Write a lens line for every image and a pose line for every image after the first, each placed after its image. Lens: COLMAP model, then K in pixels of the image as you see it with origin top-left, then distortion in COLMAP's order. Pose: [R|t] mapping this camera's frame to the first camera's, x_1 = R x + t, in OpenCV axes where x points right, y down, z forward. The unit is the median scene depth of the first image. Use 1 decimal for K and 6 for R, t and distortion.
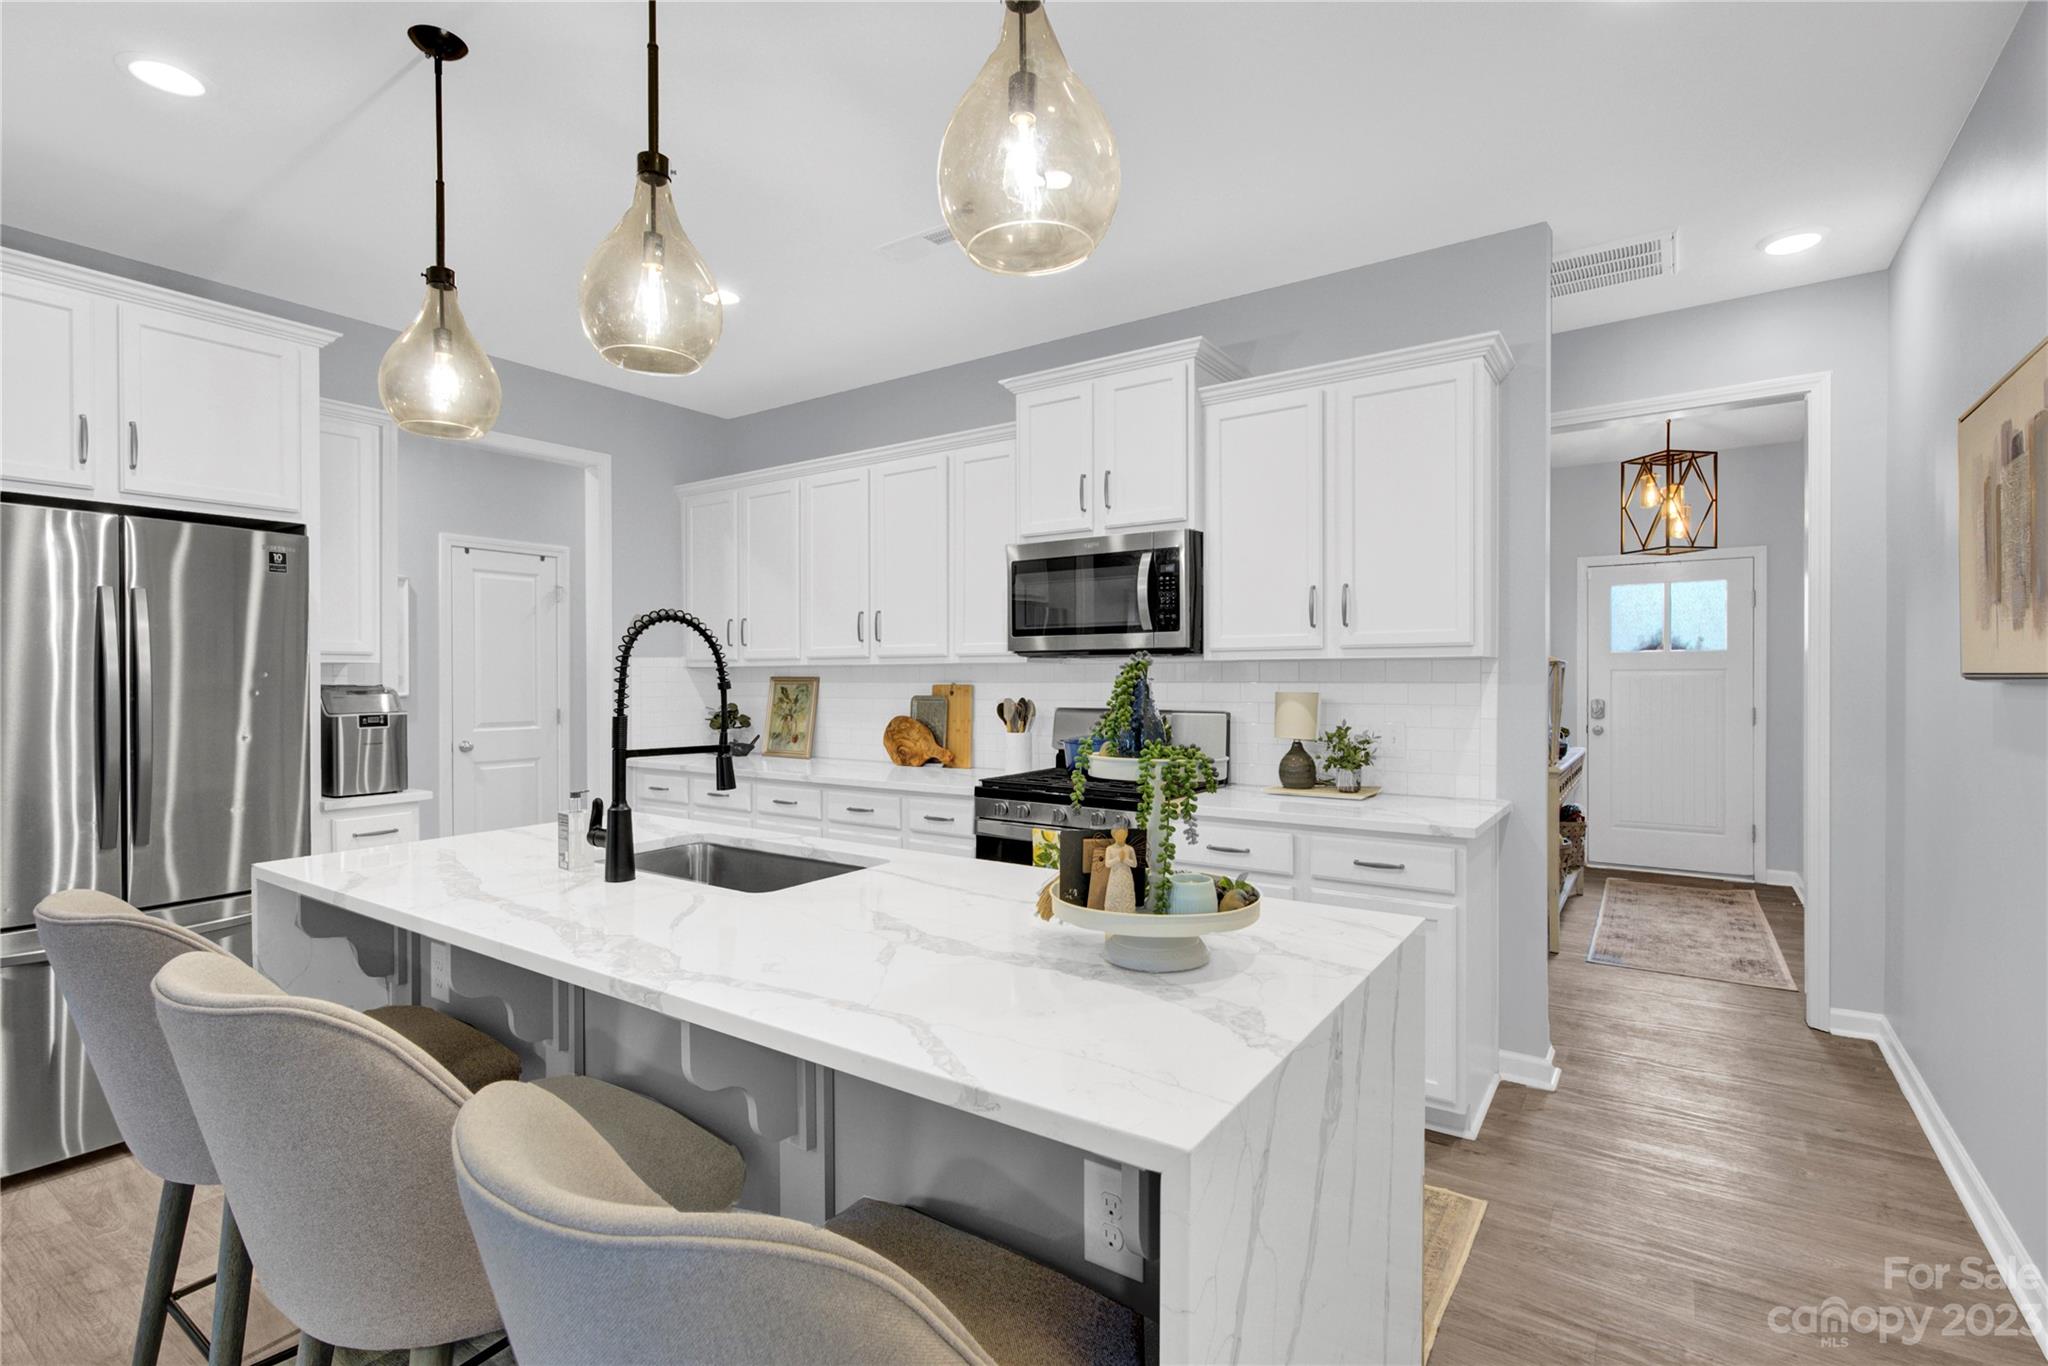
lens RADIAL K [[937.6, 0, 1024.0], [0, 937.6, 683.0], [0, 0, 1]] dist [-0.001534, -0.000164]
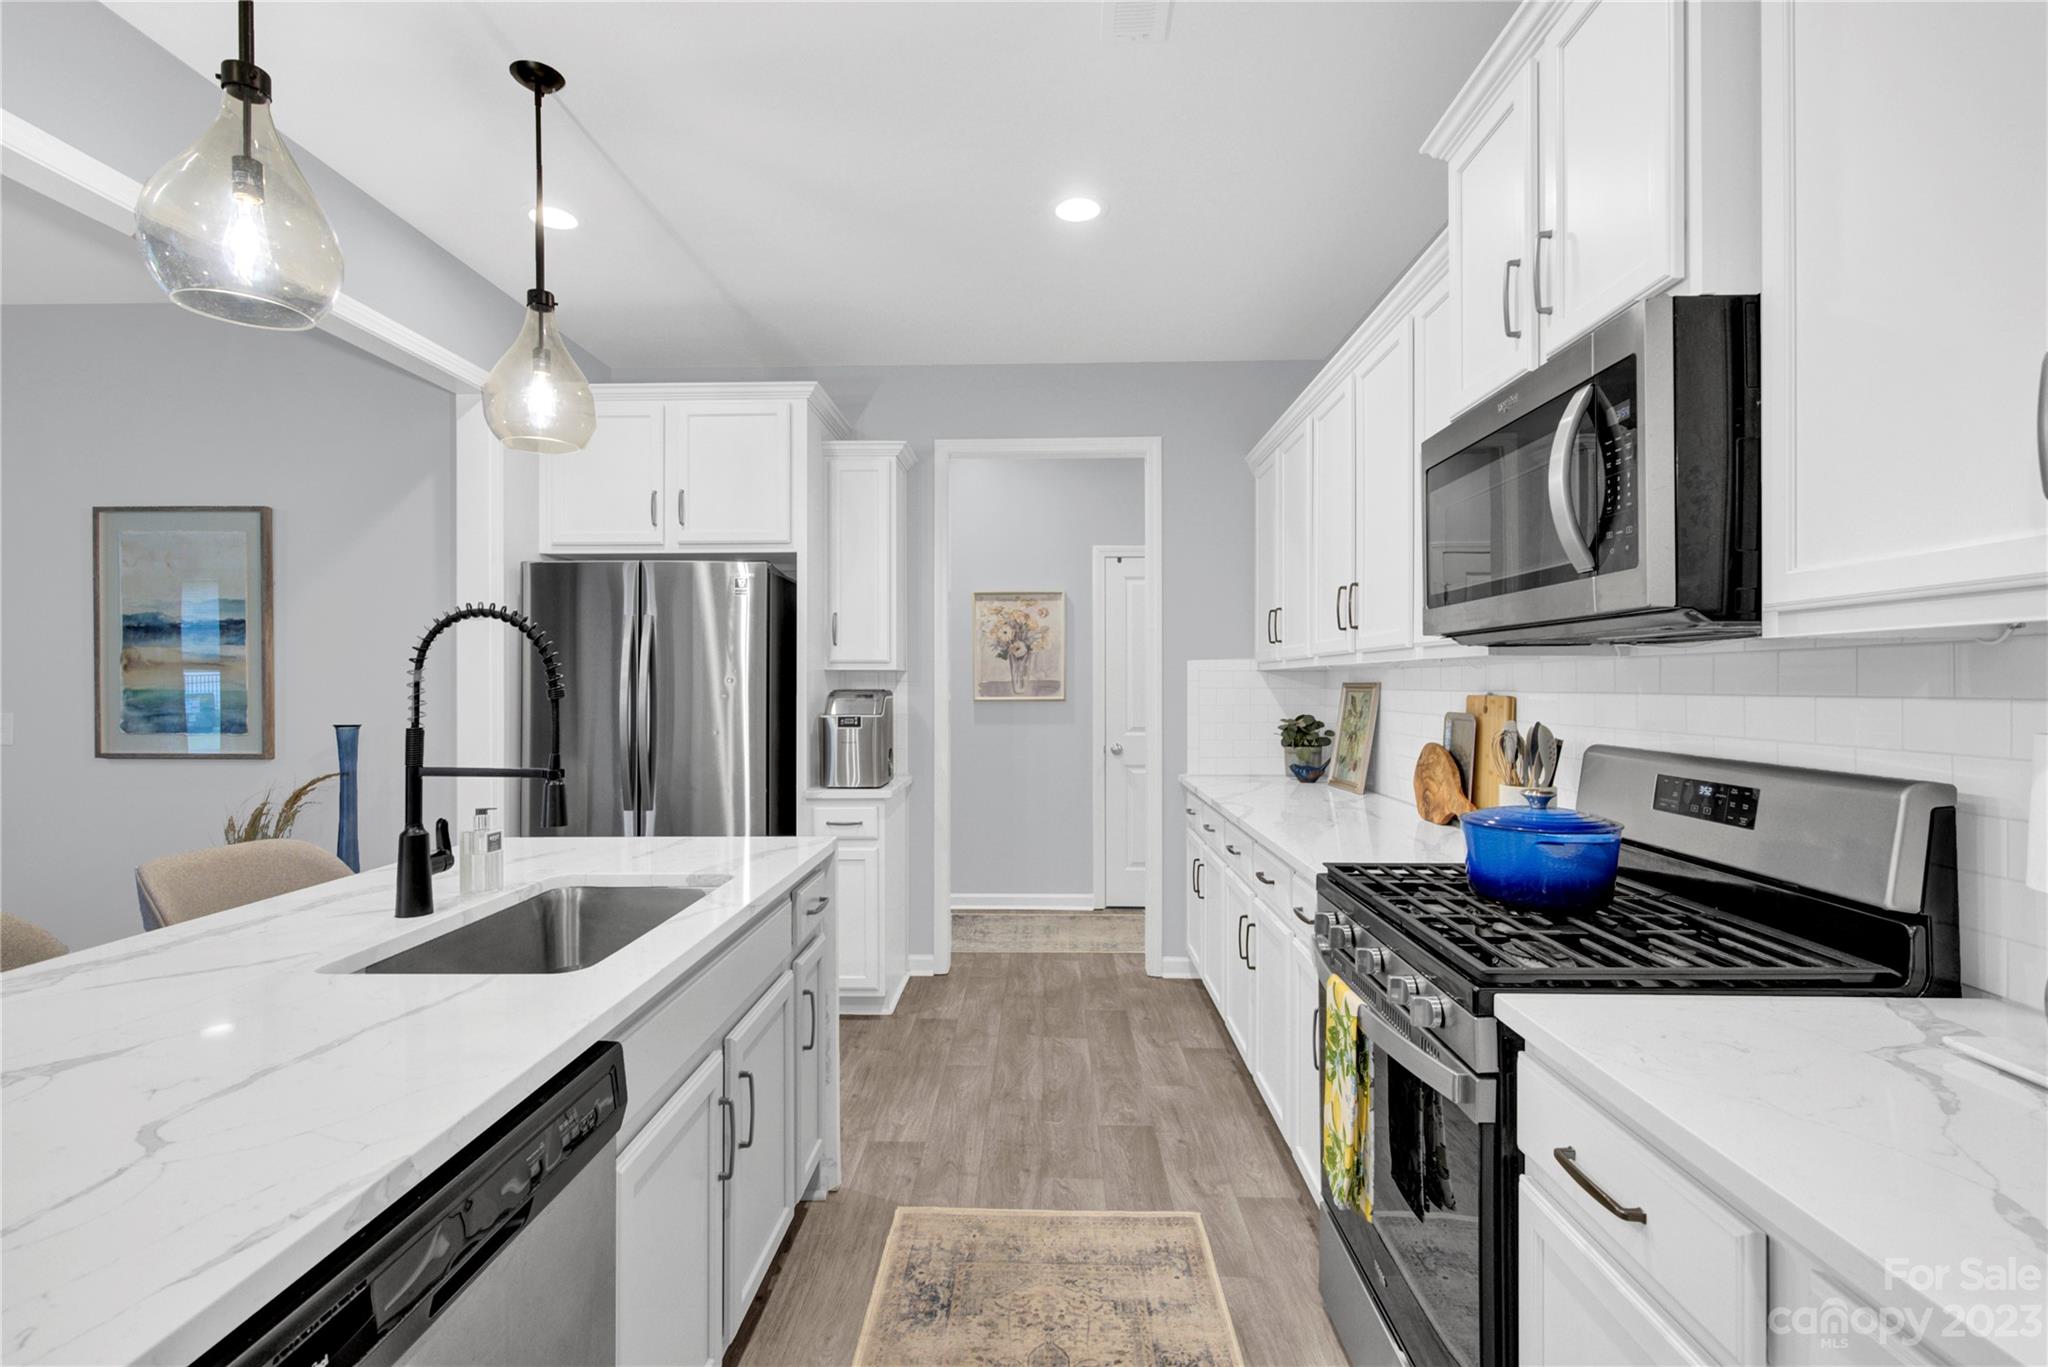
lens RADIAL K [[937.6, 0, 1024.0], [0, 937.6, 683.5], [0, 0, 1]] dist [-0.001534, -0.000164]
pose [[0.545811, 0.001216, -0.837907, 0.358447], [-0.004824, 0.999987, -0.001692, -0.004773], [0.837894, 0.004966, 0.545810, 0.579275]]
